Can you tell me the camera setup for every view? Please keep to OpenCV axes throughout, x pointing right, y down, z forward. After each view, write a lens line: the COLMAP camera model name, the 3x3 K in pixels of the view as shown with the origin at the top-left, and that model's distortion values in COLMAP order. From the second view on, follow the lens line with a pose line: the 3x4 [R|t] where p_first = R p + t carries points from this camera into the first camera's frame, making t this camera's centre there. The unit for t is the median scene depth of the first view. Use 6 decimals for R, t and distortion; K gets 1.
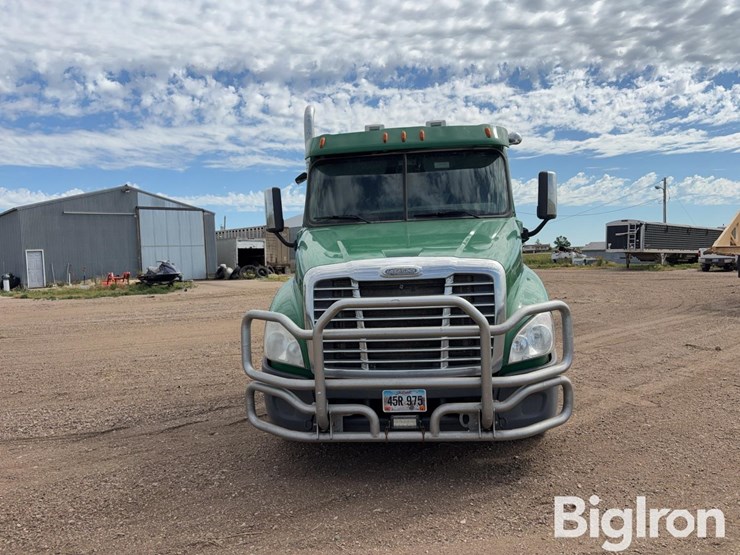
lens RADIAL K [[568.4, 0, 371.0], [0, 568.4, 275.5], [0, 0, 1]] dist [0.051206, -0.048157]
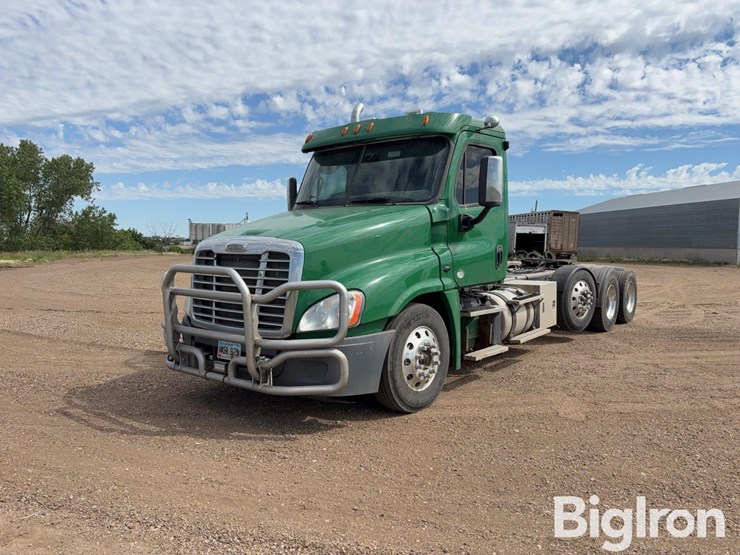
lens RADIAL K [[568.4, 0, 372.5], [0, 568.4, 285.5], [0, 0, 1]] dist [0.051206, -0.048157]
pose [[0.835949, 0.086004, -0.542027, 0.134106], [-0.062208, 0.996128, 0.062115, -0.002719], [0.545270, -0.018206, 0.838063, 0.017413]]
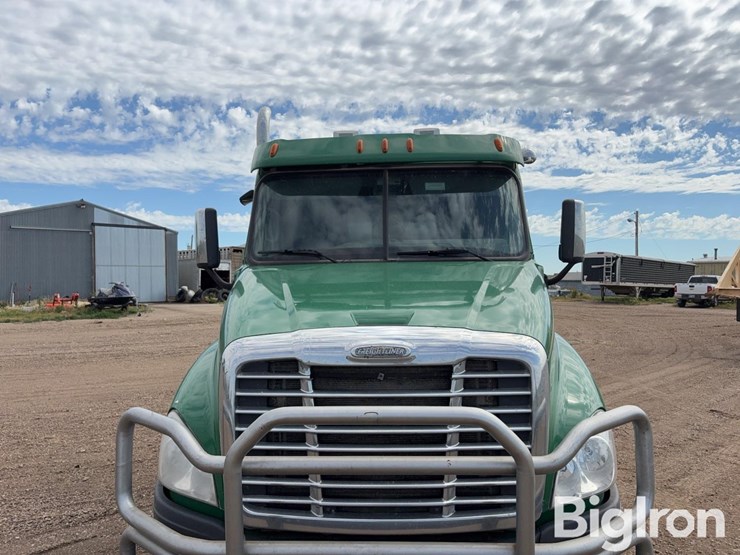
lens RADIAL K [[568.4, 0, 368.5], [0, 568.4, 272.6], [0, 0, 1]] dist [0.051206, -0.048157]
pose [[0.998573, 0.027594, 0.045730, 0.001283], [-0.025488, 0.998615, -0.046017, -0.008876], [-0.046936, 0.044785, 0.997893, 0.053106]]
